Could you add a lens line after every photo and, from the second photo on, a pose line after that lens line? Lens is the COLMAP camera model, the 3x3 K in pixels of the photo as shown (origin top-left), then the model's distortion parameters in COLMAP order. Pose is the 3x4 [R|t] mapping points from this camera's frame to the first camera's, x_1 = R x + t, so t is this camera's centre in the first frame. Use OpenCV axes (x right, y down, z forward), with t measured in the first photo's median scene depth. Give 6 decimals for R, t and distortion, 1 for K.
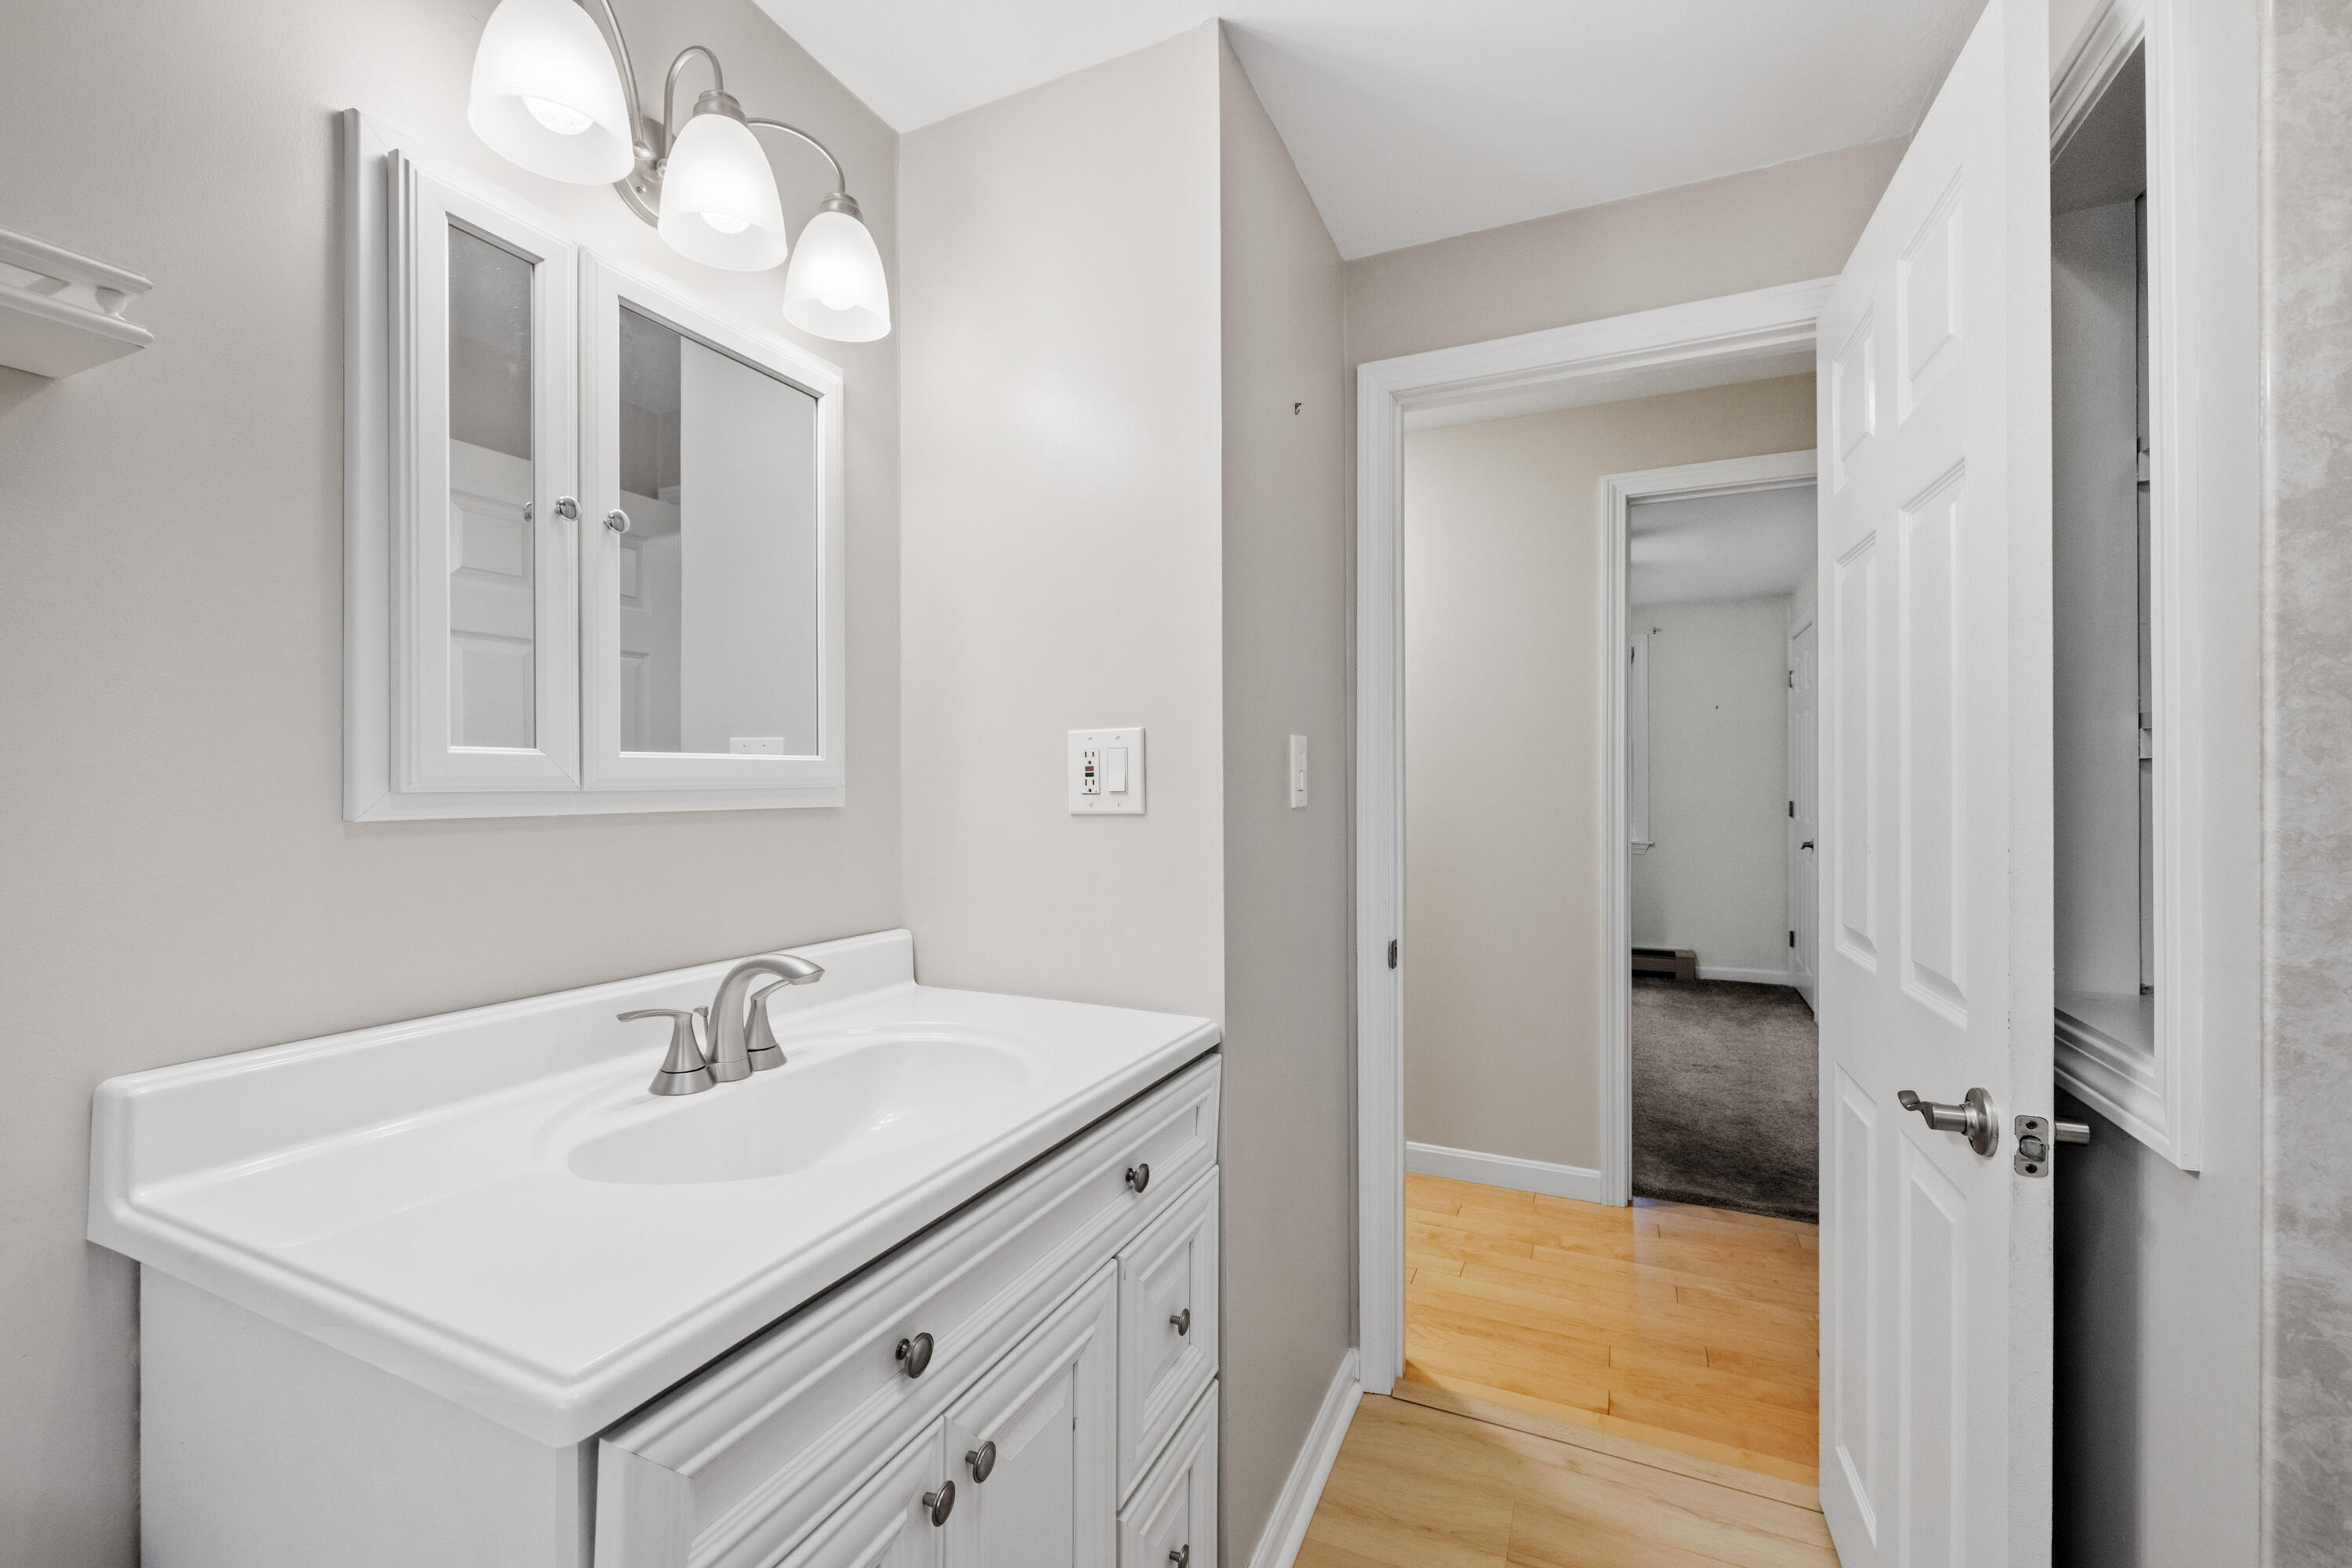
lens RADIAL K [[985.8, 0, 1168.7], [0, 985.8, 796.9], [0, 0, 1]] dist [0.003911, -0.001909]
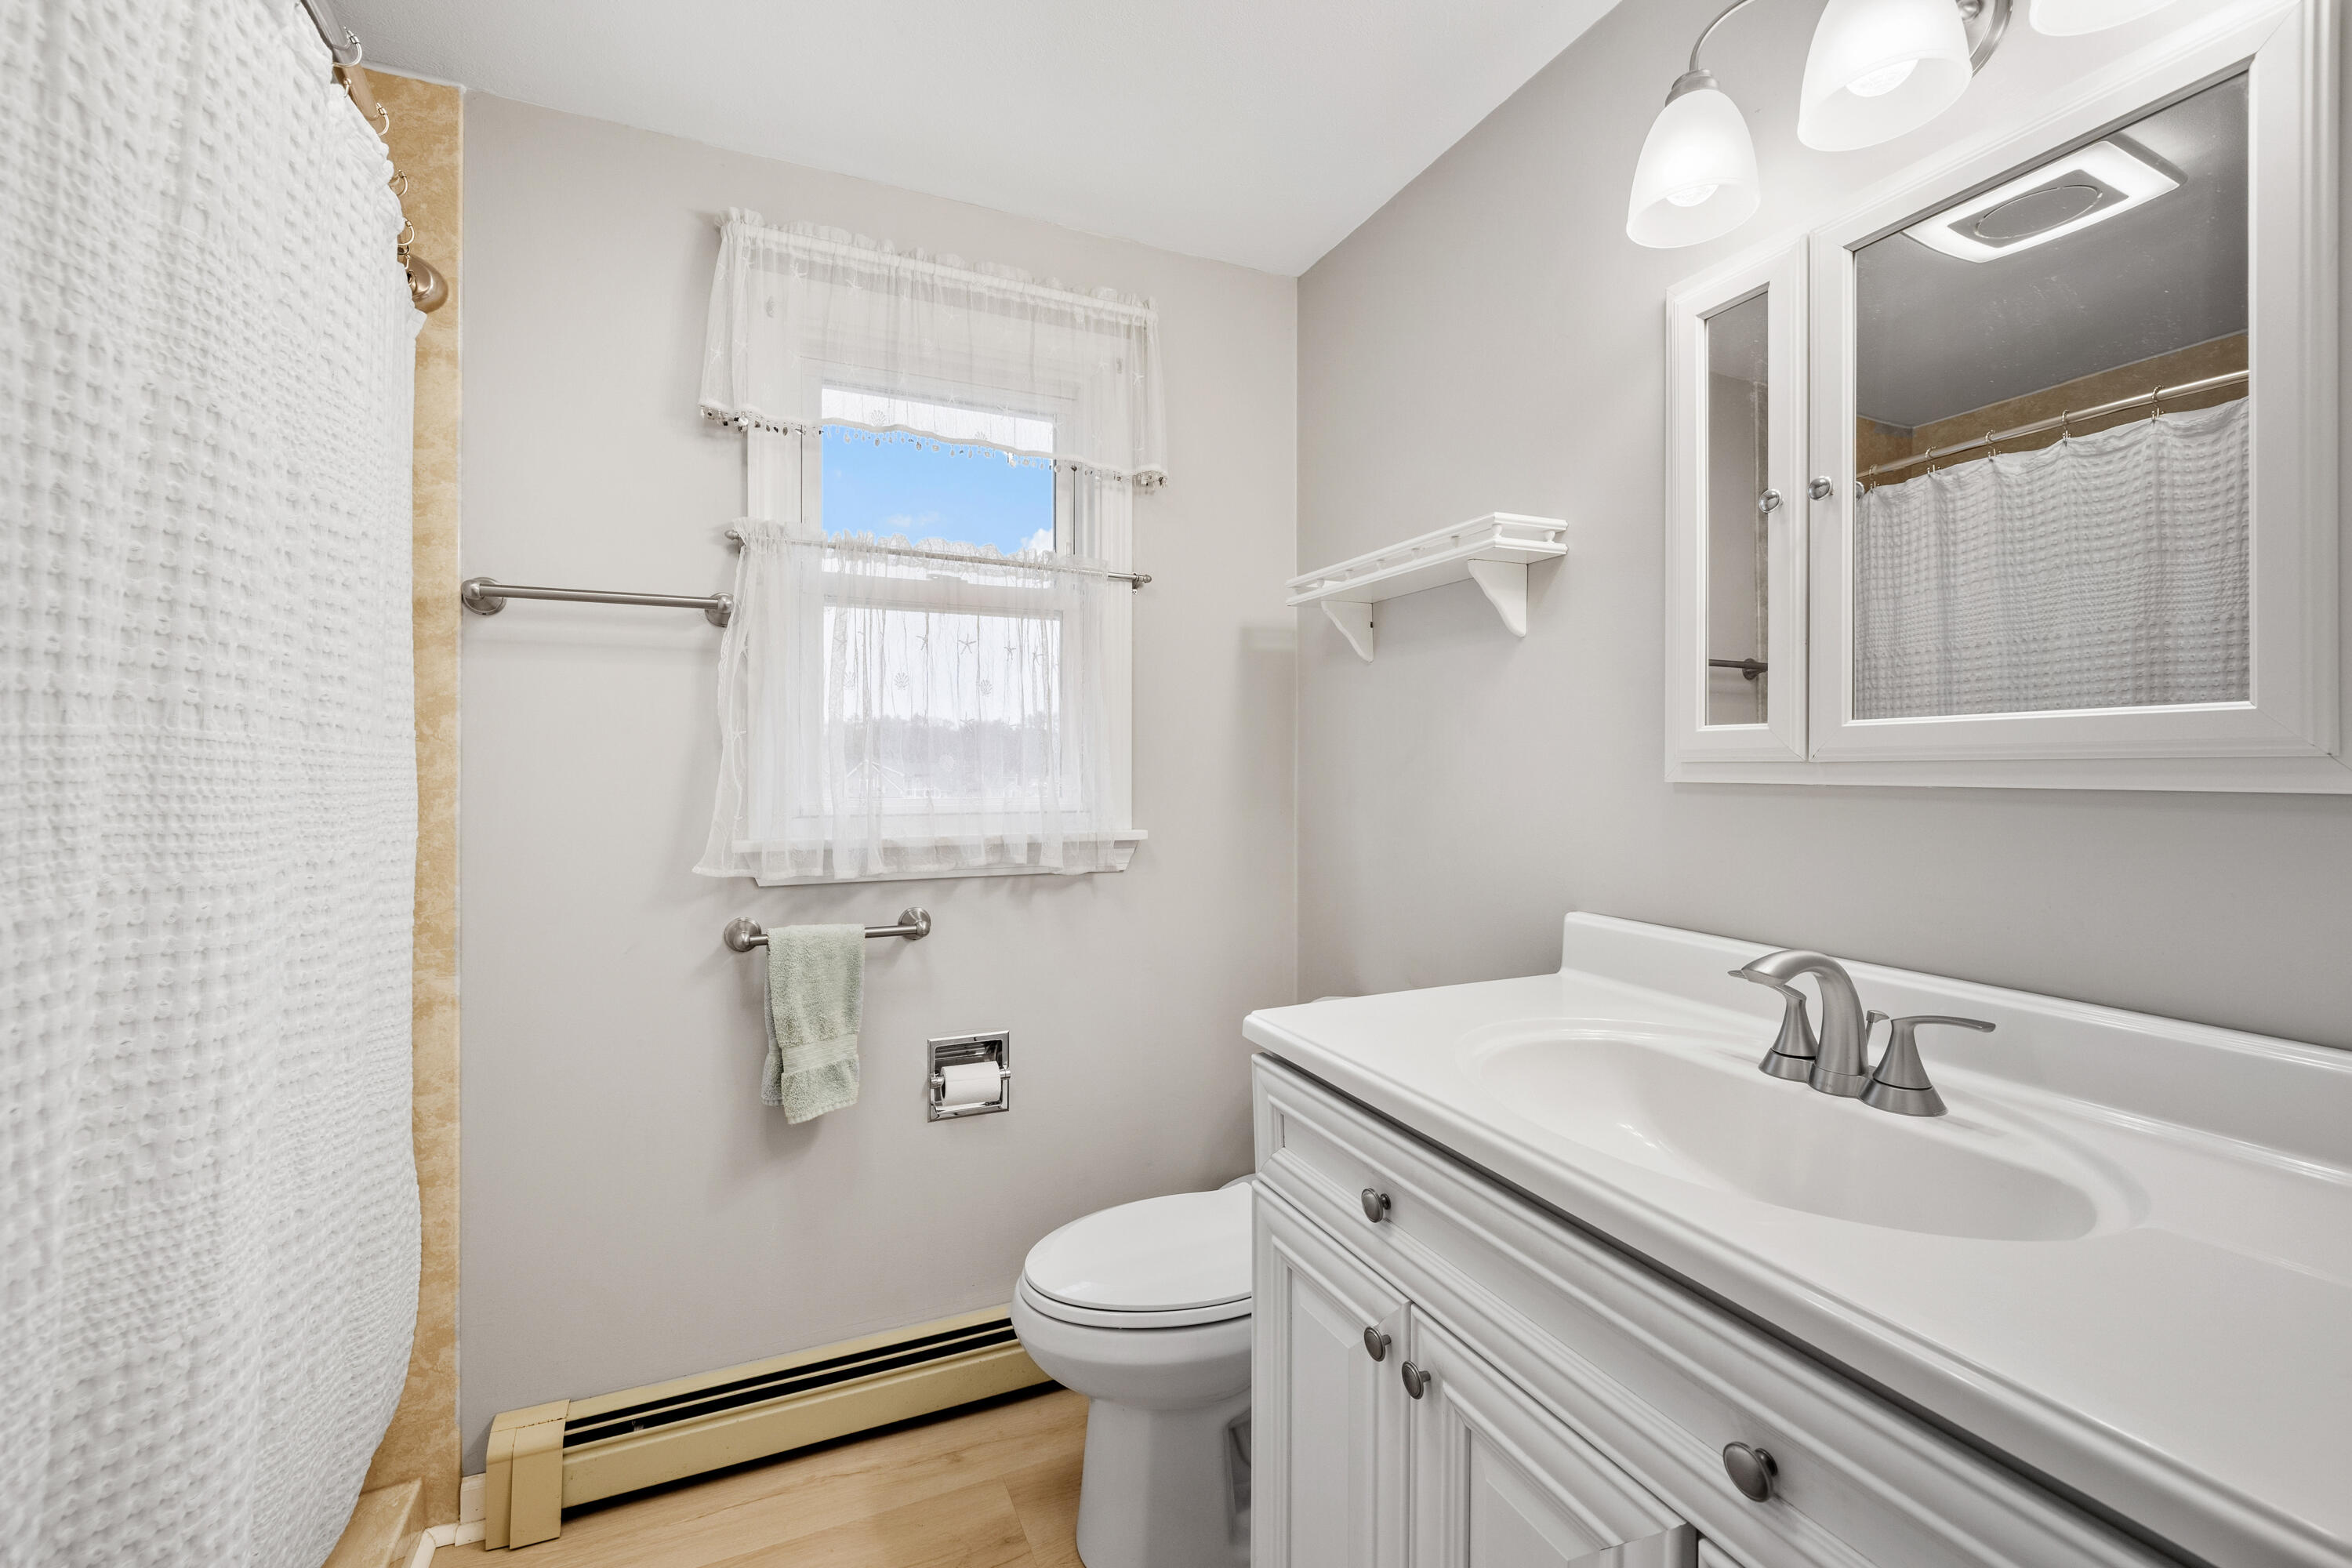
lens RADIAL K [[985.8, 0, 1173.7], [0, 985.8, 769.0], [0, 0, 1]] dist [0.003911, -0.001909]
pose [[-0.660899, 0.001654, -0.750473, 0.626566], [0.001574, 0.999998, 0.000817, 0.000491], [0.750473, -0.000641, -0.660900, 1.192052]]
